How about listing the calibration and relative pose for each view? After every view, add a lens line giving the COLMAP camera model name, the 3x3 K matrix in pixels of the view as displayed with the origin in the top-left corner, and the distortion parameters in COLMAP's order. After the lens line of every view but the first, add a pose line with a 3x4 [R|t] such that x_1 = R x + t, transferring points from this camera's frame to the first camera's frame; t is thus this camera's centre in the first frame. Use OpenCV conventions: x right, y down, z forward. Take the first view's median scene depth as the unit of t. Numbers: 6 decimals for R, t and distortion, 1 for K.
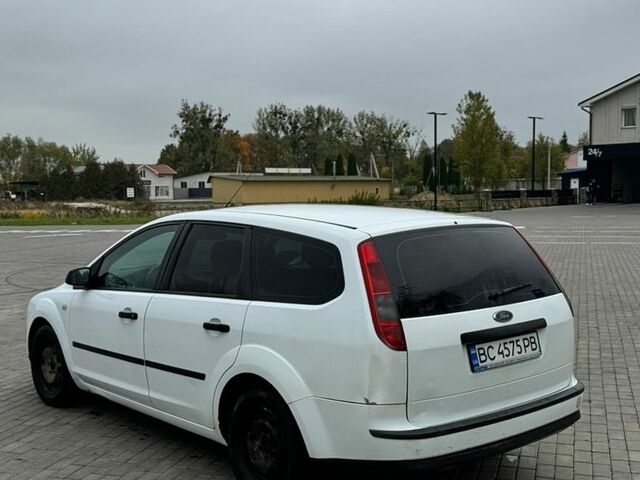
lens RADIAL K [[466.9, 0, 314.4], [0, 466.9, 238.6], [0, 0, 1]] dist [-0.022298, 0.007456]
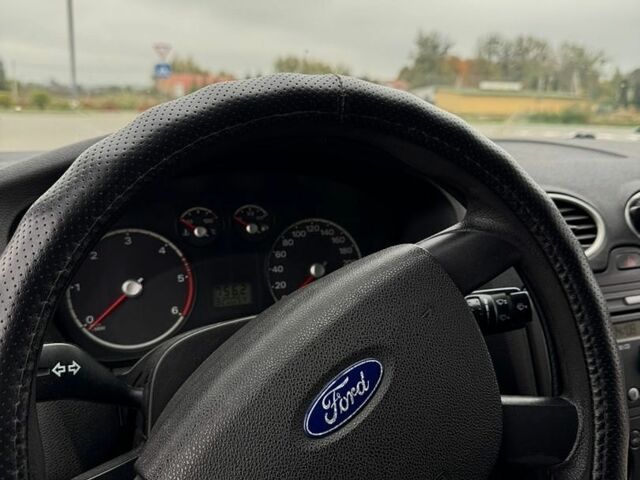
lens RADIAL K [[605.2, 0, 322.6], [0, 605.2, 237.0], [0, 0, 1]] dist [0.007837, 0.000000]
pose [[0.920203, 0.122662, -0.371727, 0.162581], [-0.058354, 0.982010, 0.179588, -0.021649], [0.387068, -0.143566, 0.910806, -0.700987]]
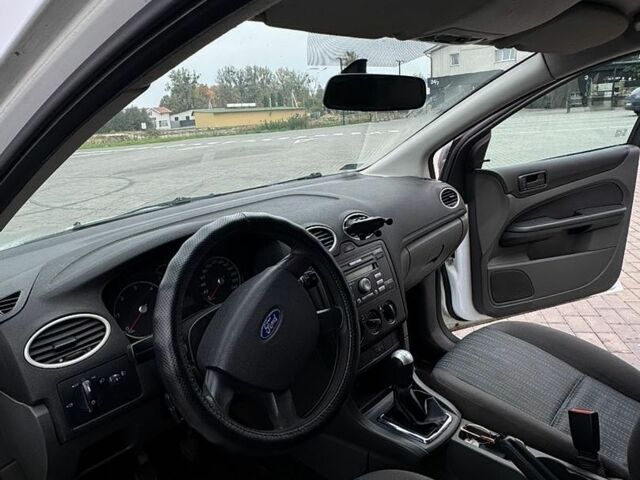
lens RADIAL K [[466.9, 0, 314.1], [0, 466.9, 245.8], [0, 0, 1]] dist [-0.022298, 0.007456]
pose [[0.998169, -0.059936, 0.008126, 0.162064], [0.056586, 0.972827, 0.224513, -0.024182], [-0.021362, -0.223643, 0.974437, -0.708310]]
